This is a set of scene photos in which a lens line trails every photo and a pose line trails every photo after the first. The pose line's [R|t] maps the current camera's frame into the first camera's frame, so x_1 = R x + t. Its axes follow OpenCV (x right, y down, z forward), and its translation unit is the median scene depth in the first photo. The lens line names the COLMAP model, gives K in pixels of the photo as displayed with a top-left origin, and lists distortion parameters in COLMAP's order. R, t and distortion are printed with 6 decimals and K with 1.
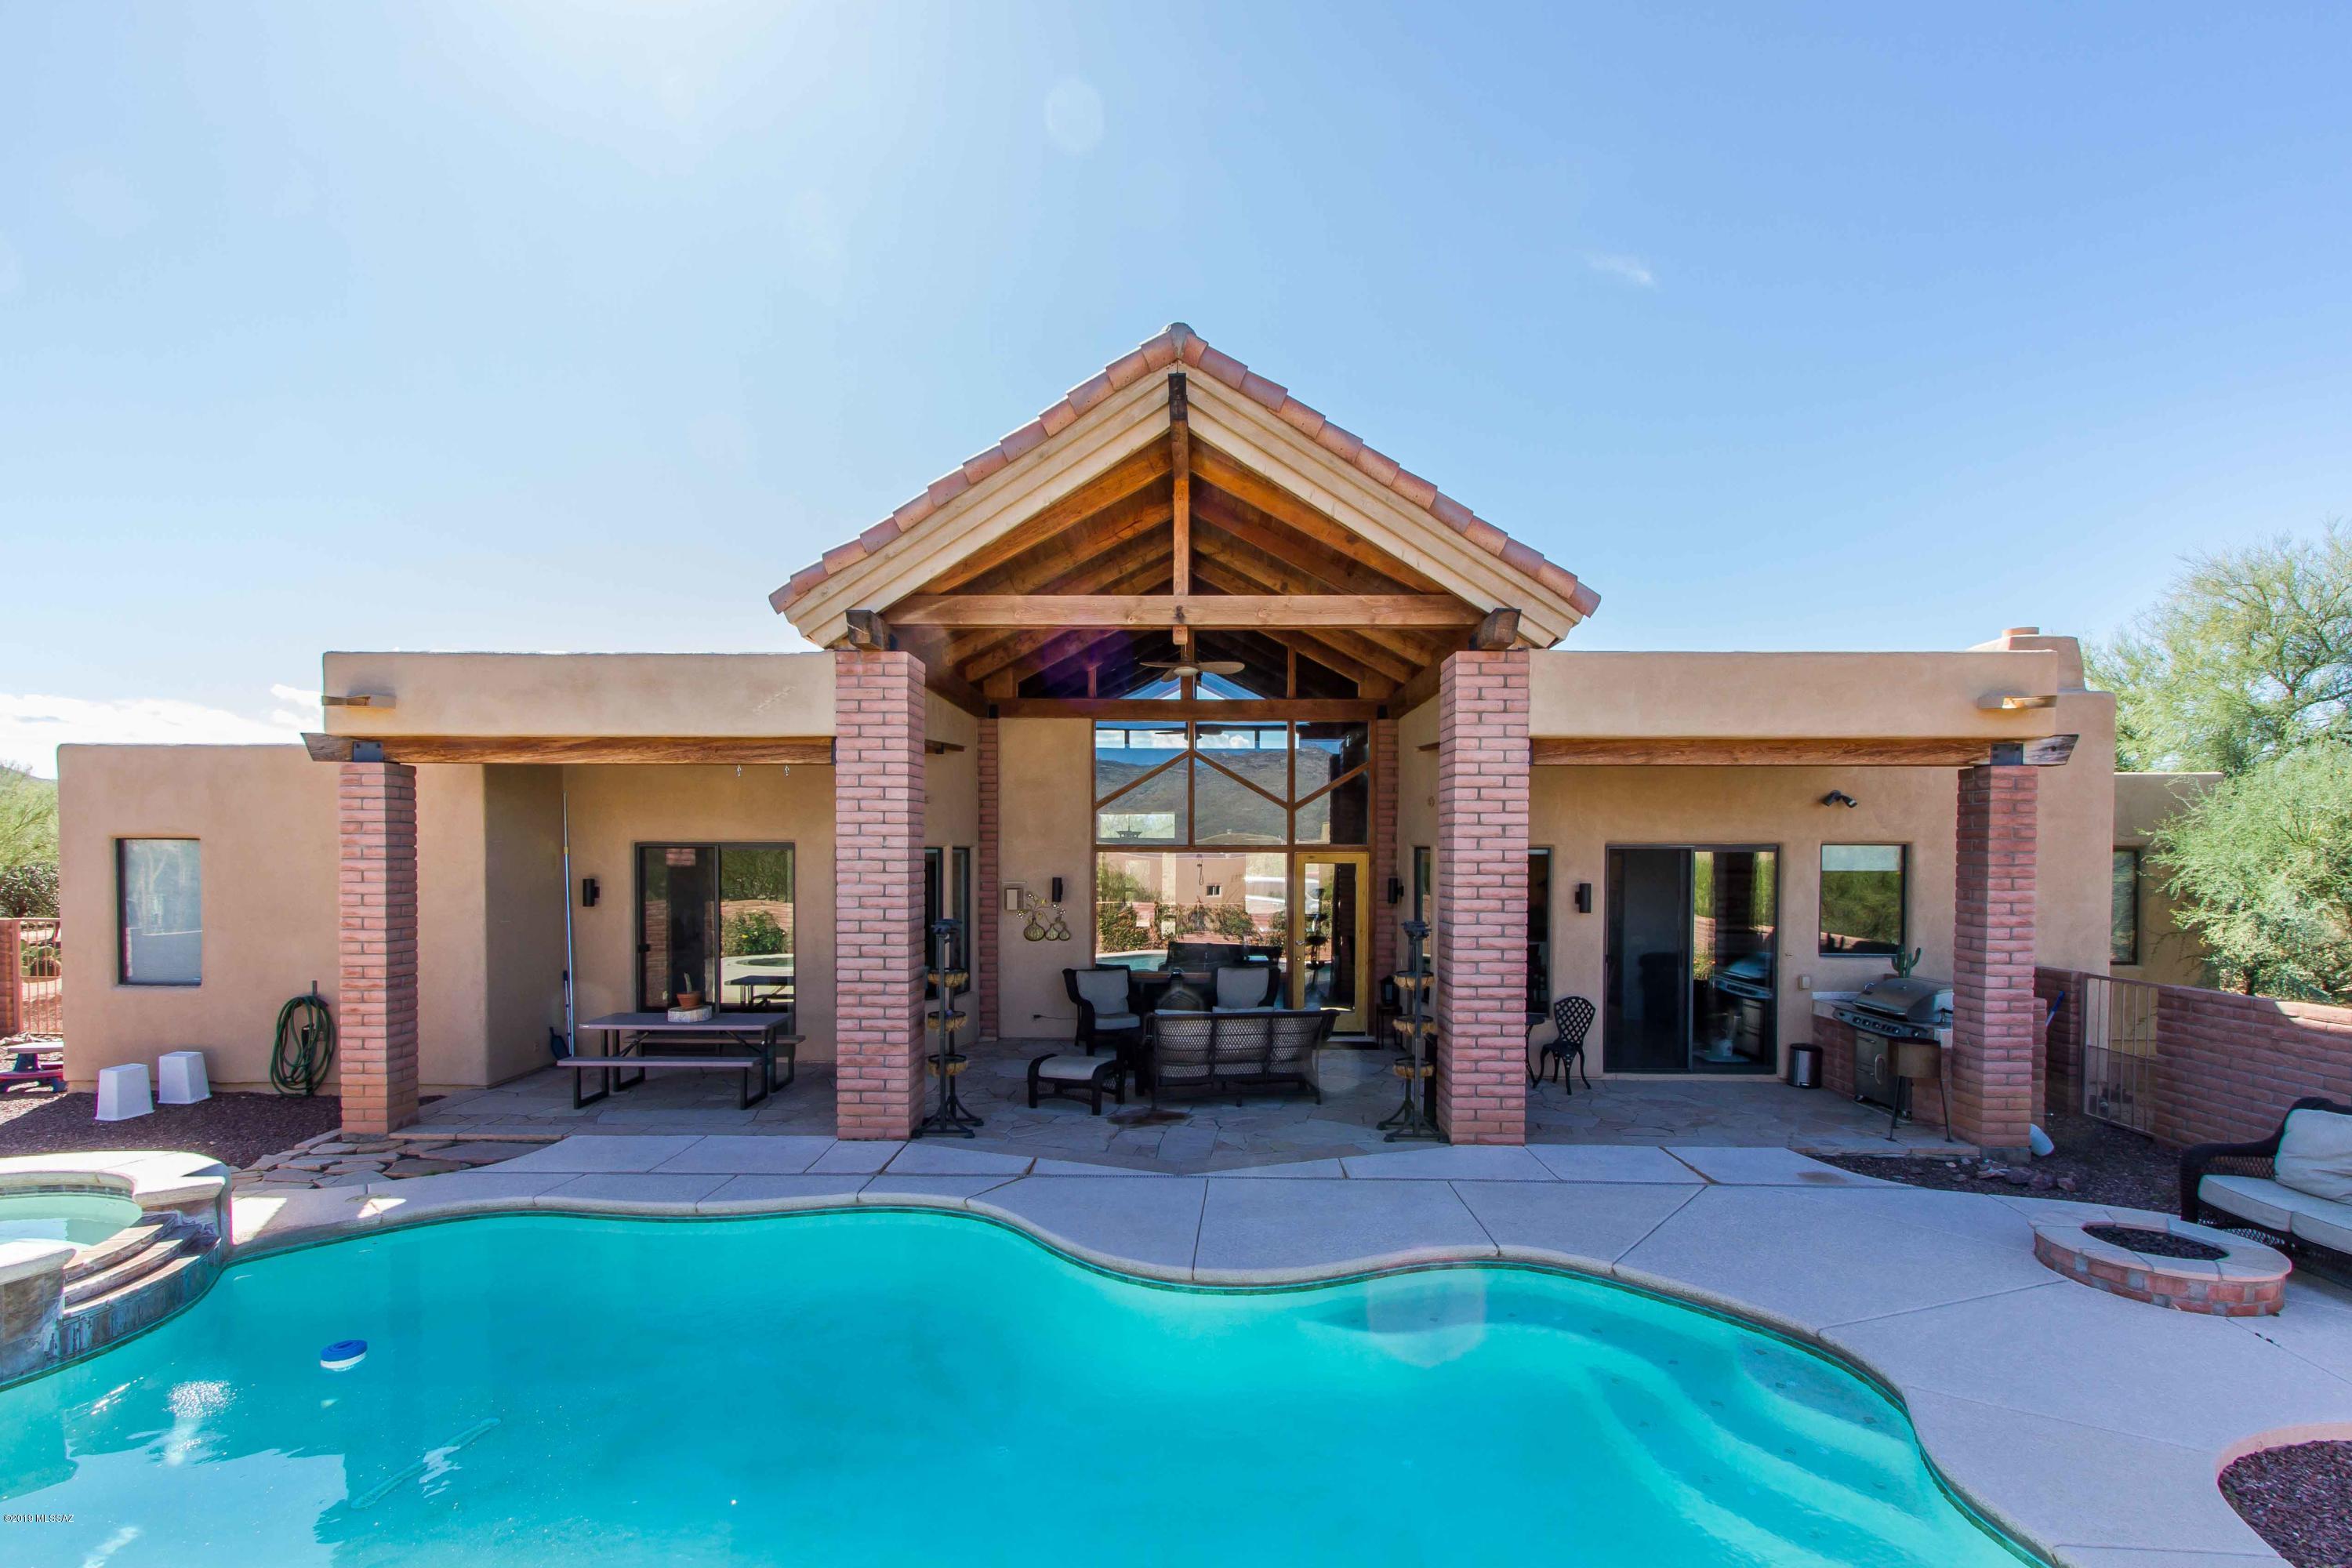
lens RADIAL K [[1064.4, 0, 1175.7], [0, 1064.4, 871.0], [0, 0, 1]] dist [-0.004366, -0.000271]
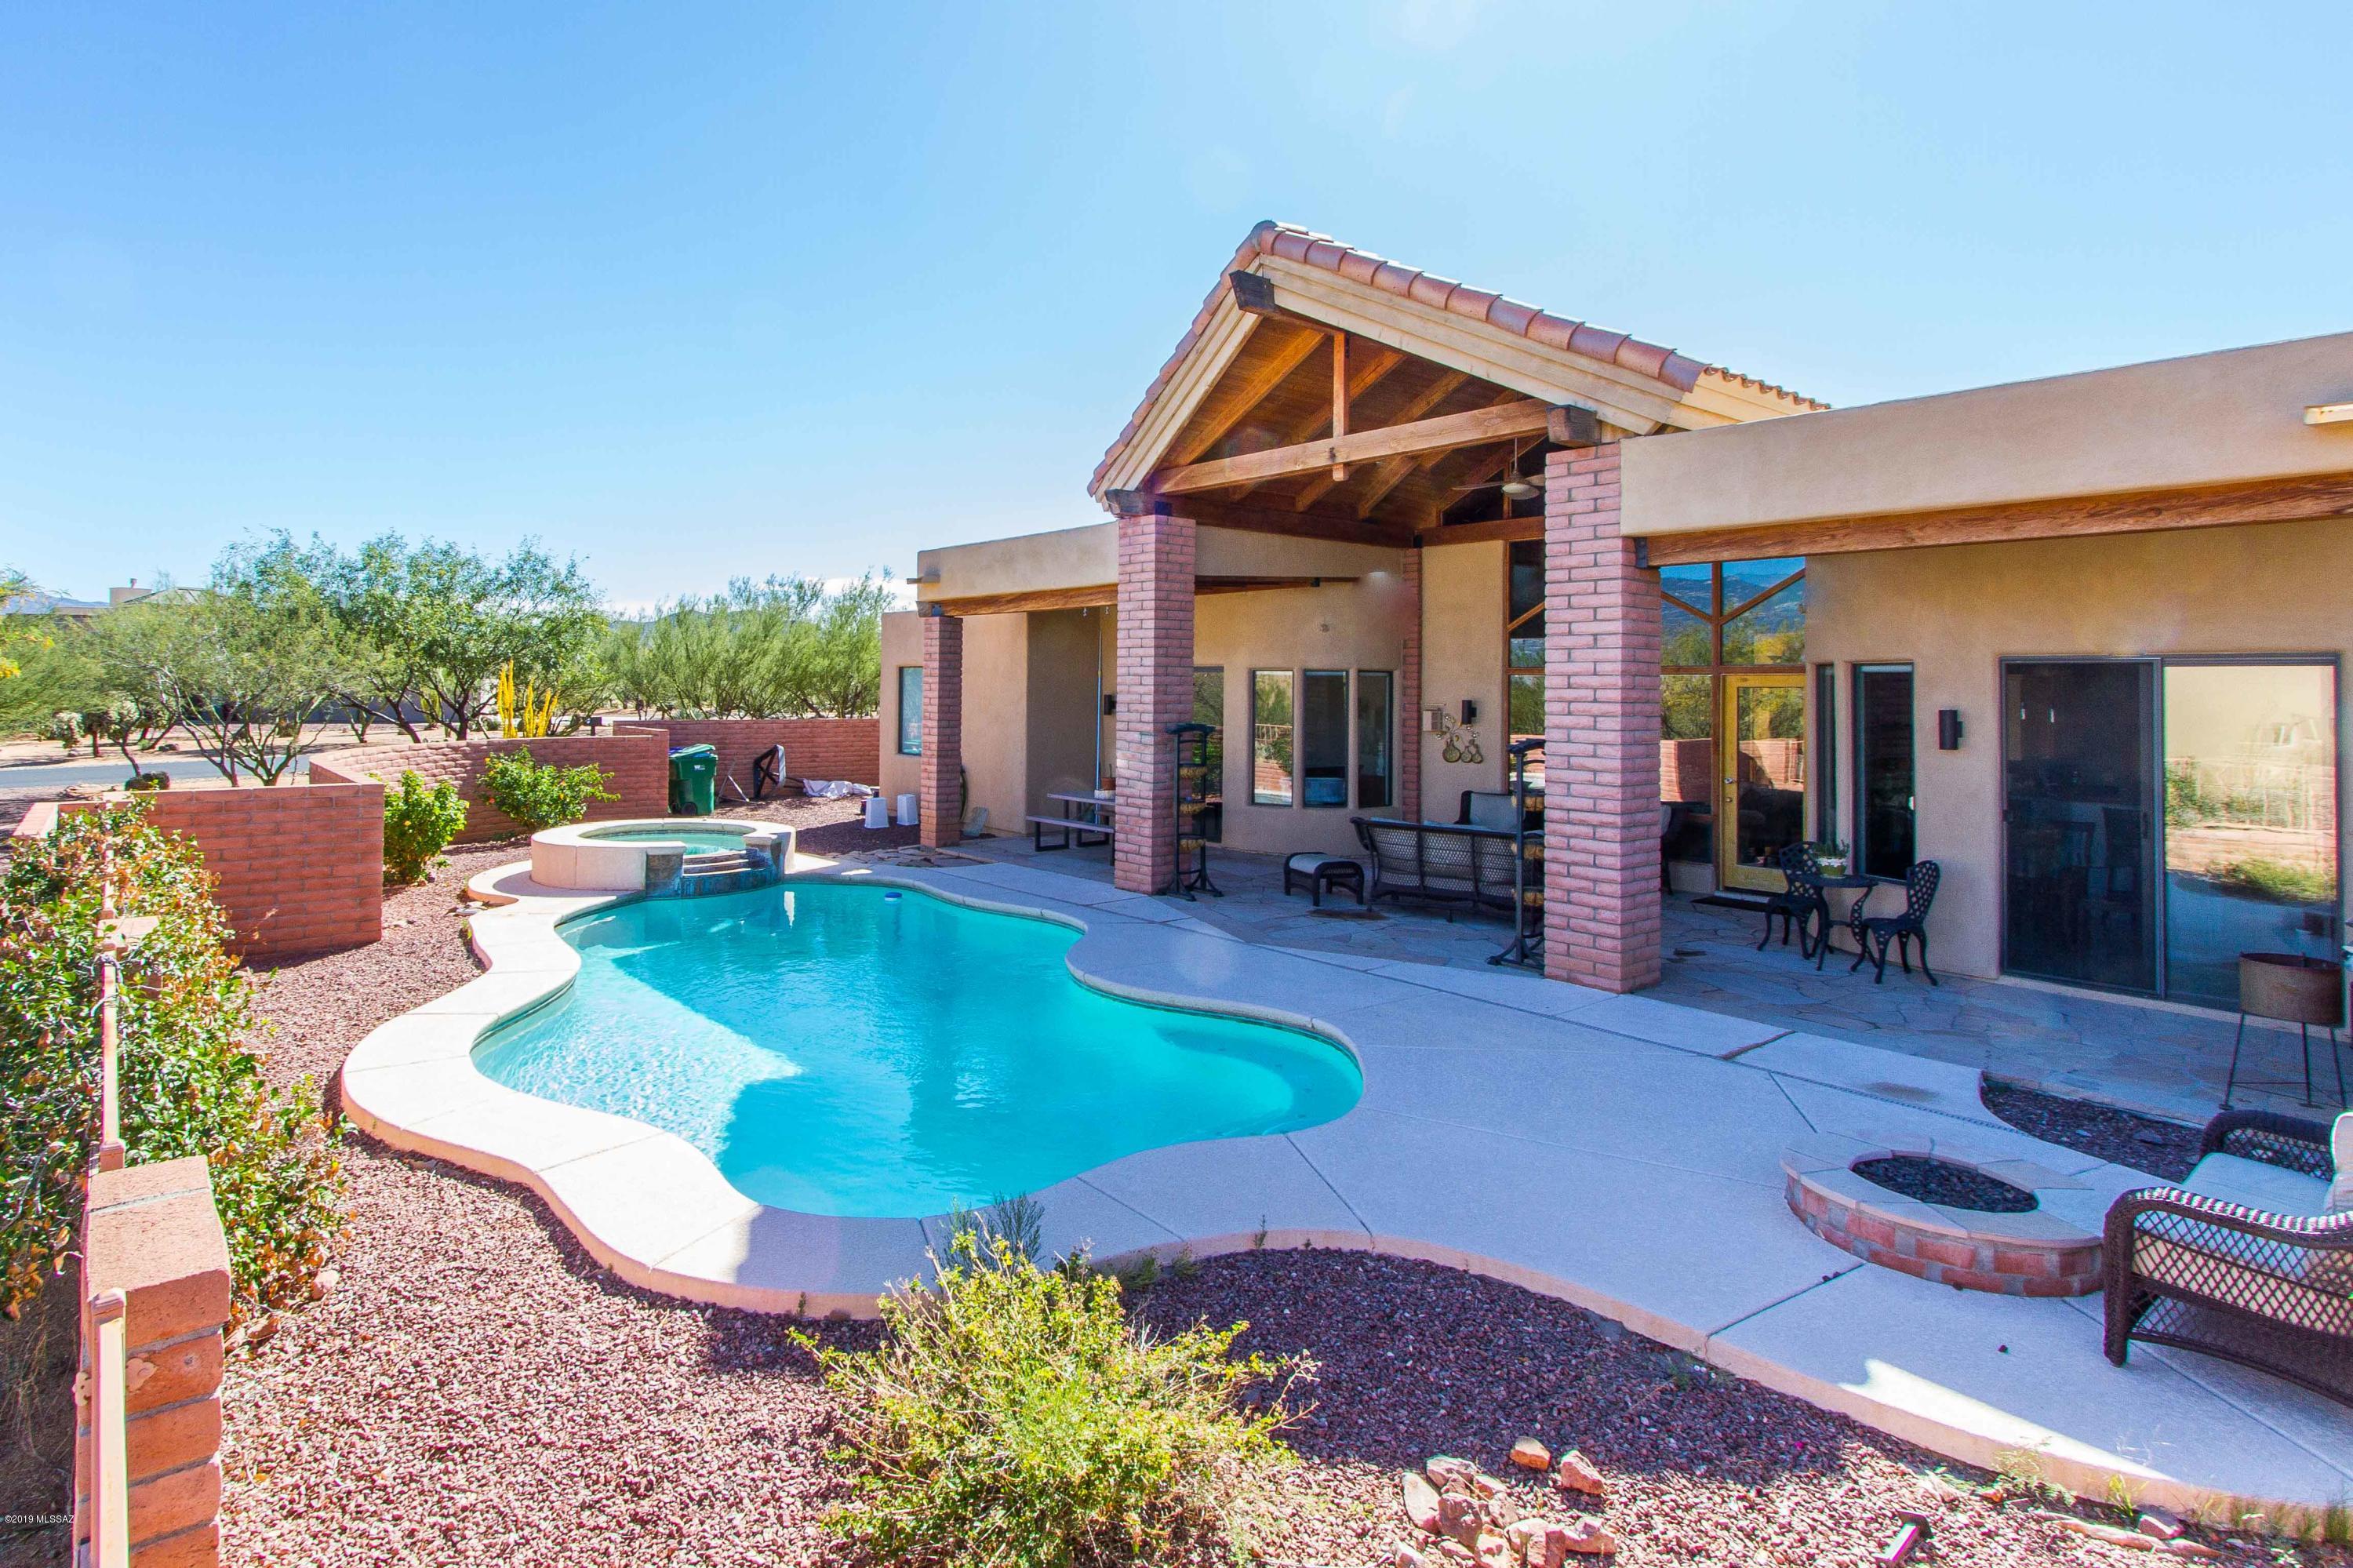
lens RADIAL K [[1240.4, 0, 1176.3], [0, 1240.4, 658.7], [0, 0, 1]] dist [-0.016803, 0.000155]
pose [[0.662548, -0.014878, -0.748871, 0.865156], [-0.019996, 0.999095, -0.037541, 0.024537], [0.748752, 0.039847, 0.661651, 0.026797]]
